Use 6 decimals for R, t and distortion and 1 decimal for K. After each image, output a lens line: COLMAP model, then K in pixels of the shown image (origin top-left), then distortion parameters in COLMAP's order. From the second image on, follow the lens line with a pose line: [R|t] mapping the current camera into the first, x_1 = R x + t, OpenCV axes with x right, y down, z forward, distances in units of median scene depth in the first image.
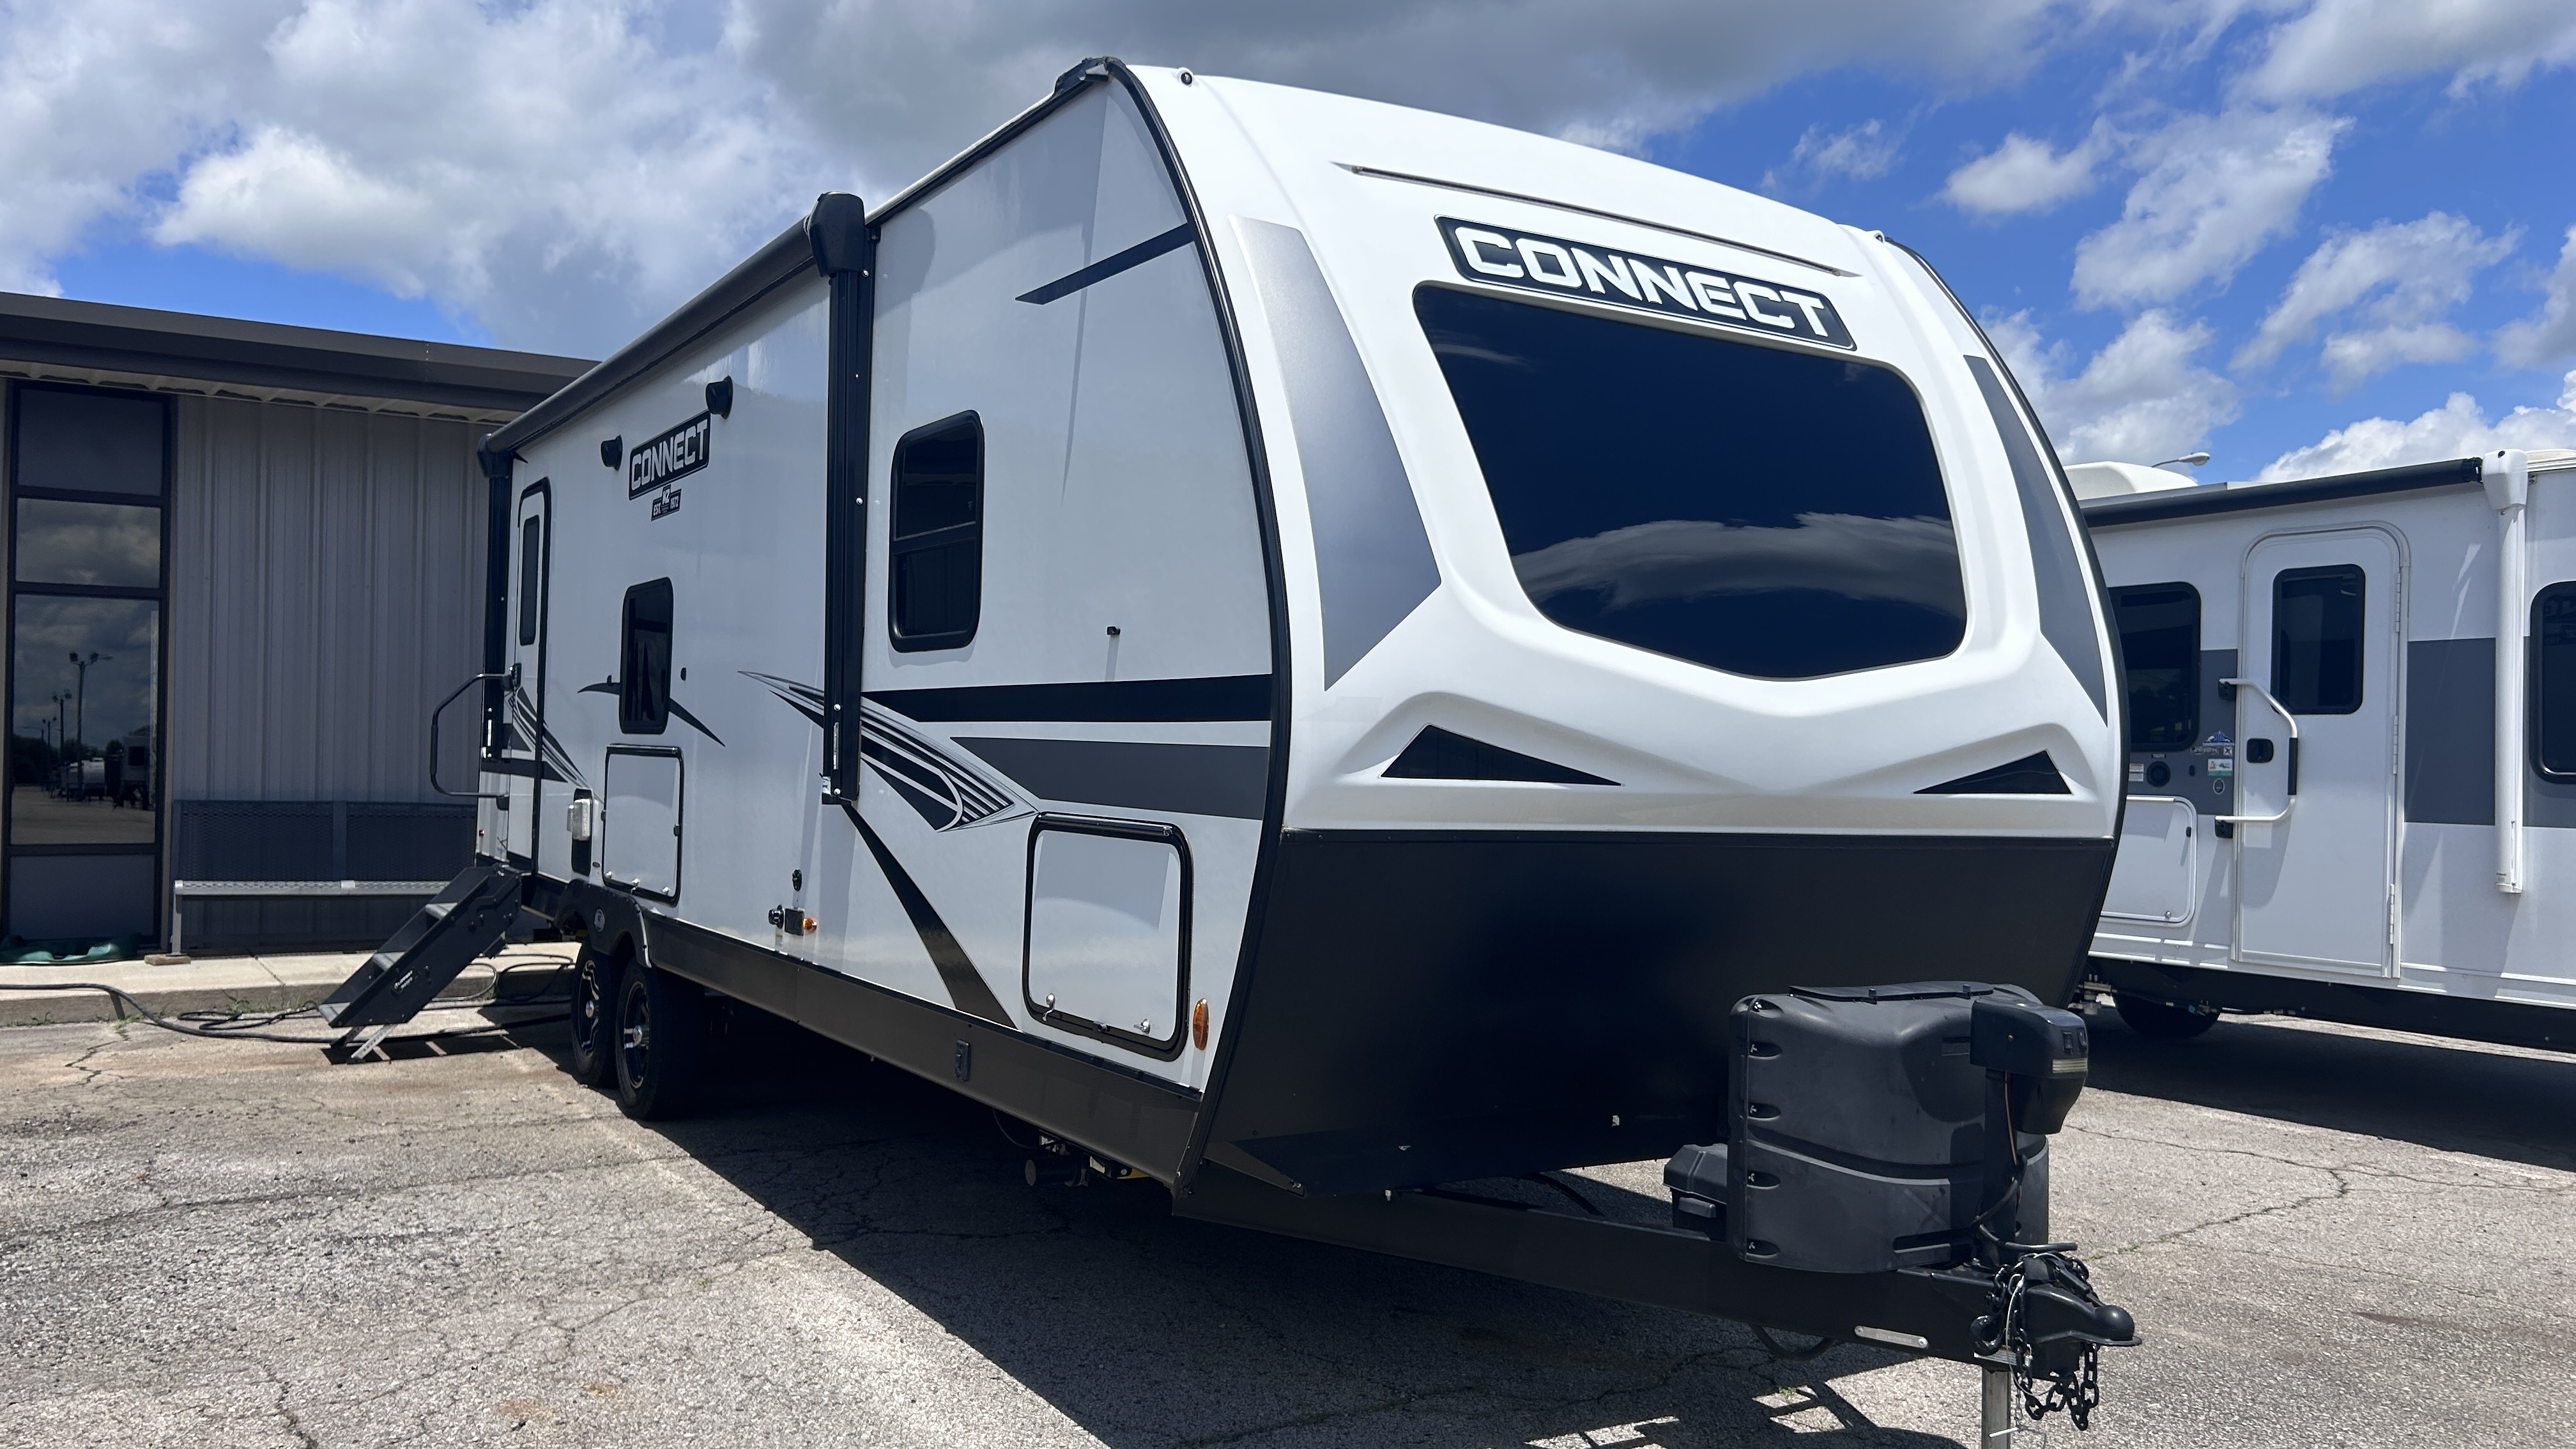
lens RADIAL K [[2047.3, 0, 1288.0], [0, 2047.3, 724.5], [0, 0, 1]] dist [0.055316, 0.002662]
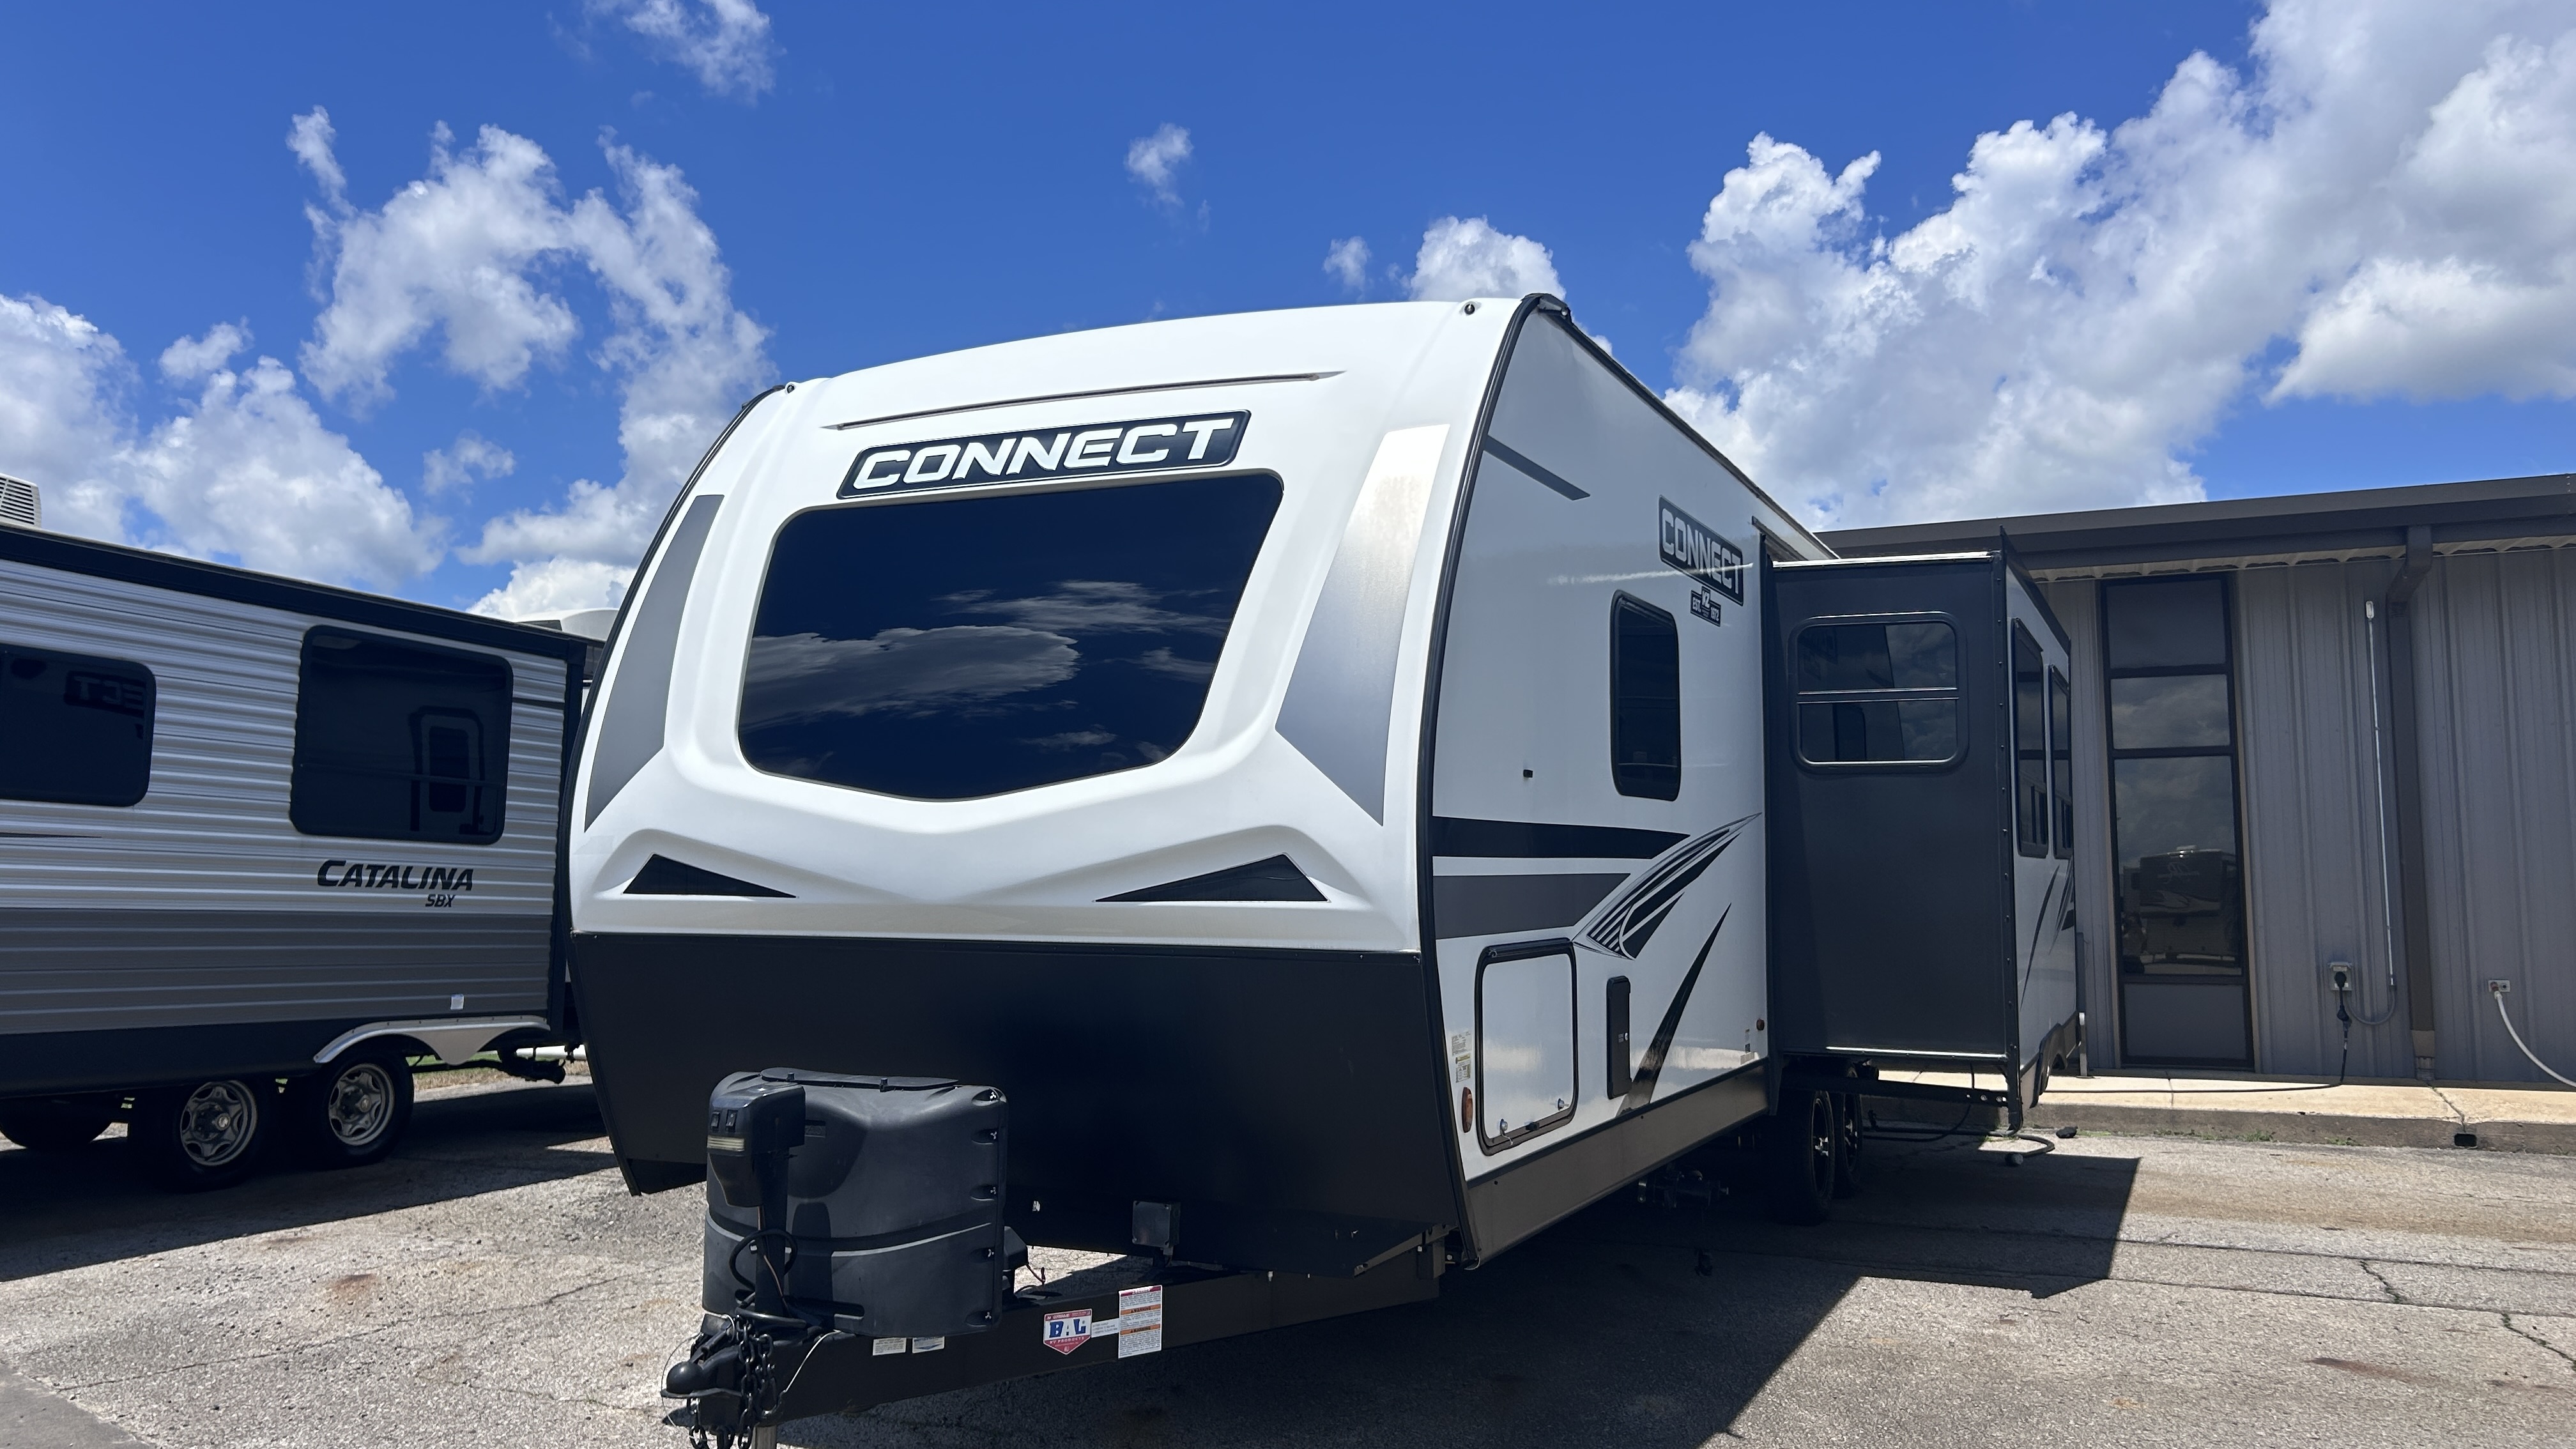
lens RADIAL K [[2047.3, 0, 1288.0], [0, 2047.3, 724.5], [0, 0, 1]] dist [0.055316, 0.002662]
pose [[0.548377, -0.087719, -0.831618, 1.243528], [0.022769, 0.995681, -0.090010, 0.040588], [0.835921, 0.030424, 0.548005, 0.530110]]
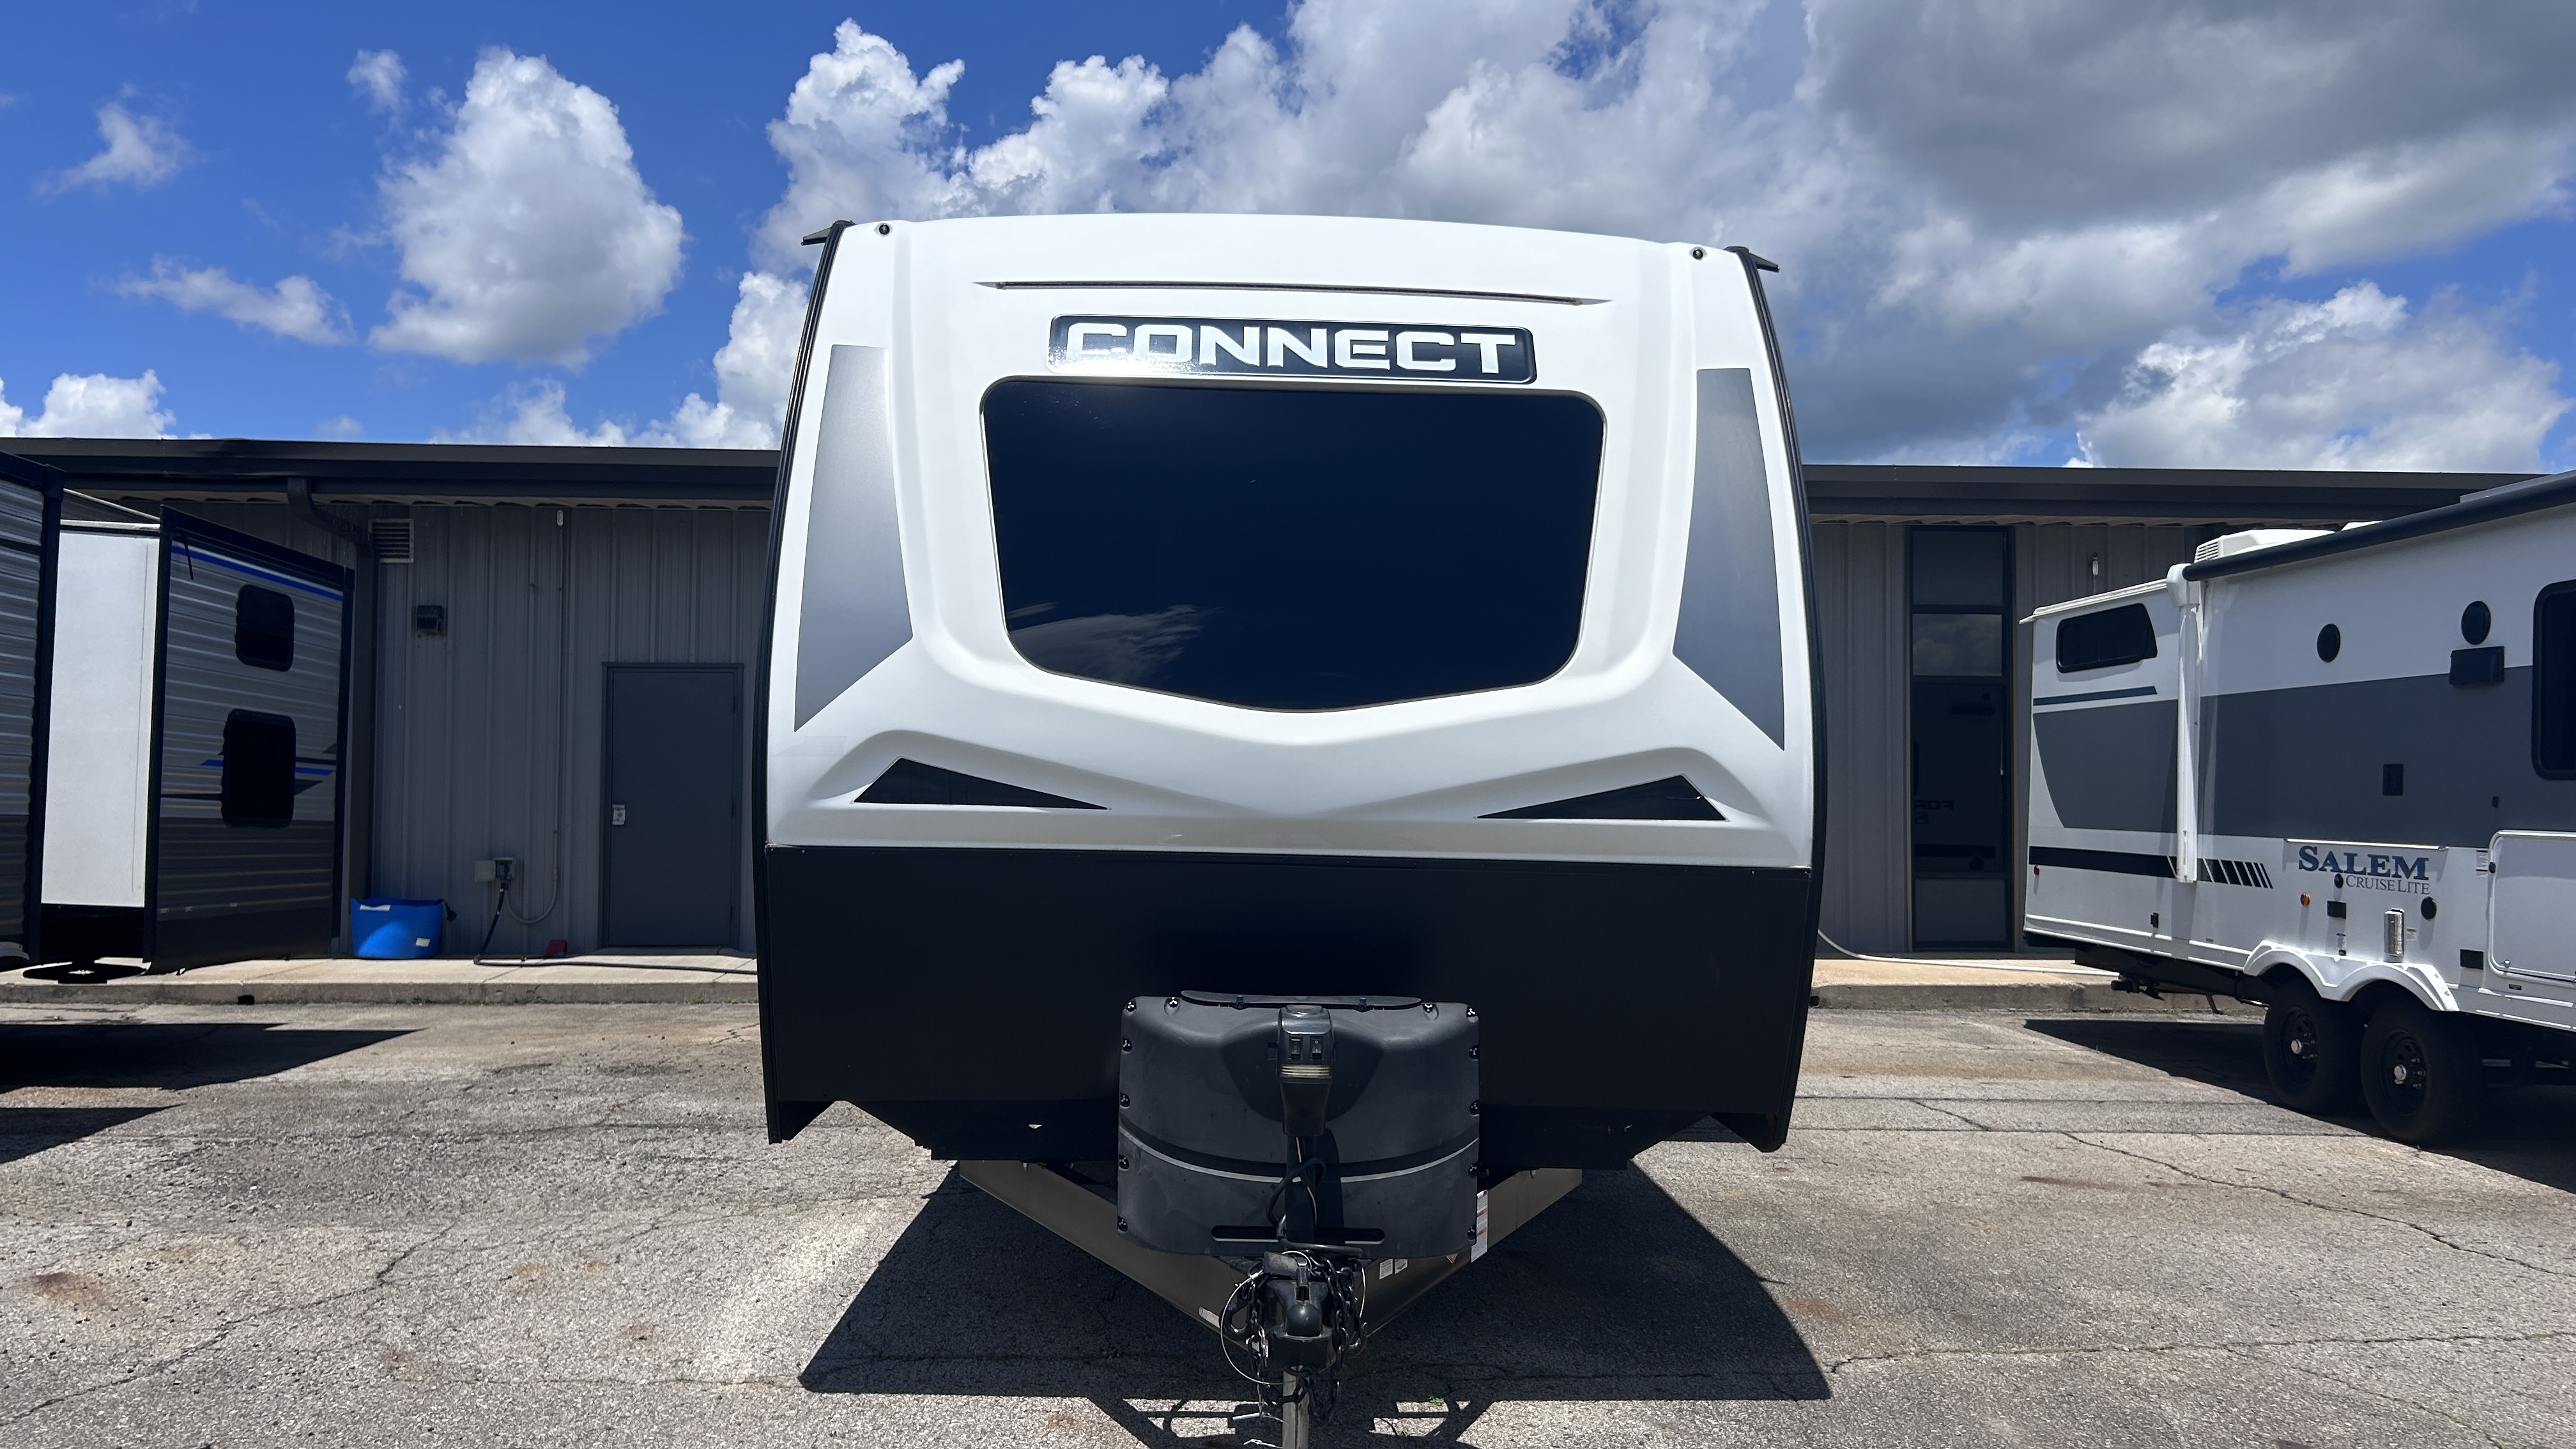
lens RADIAL K [[2047.3, 0, 1288.0], [0, 2047.3, 724.5], [0, 0, 1]] dist [0.055316, 0.002662]
pose [[0.865213, -0.026569, -0.500700, 0.749454], [0.013060, 0.999450, -0.030467, 0.017371], [0.501235, 0.019822, 0.865084, 0.075730]]
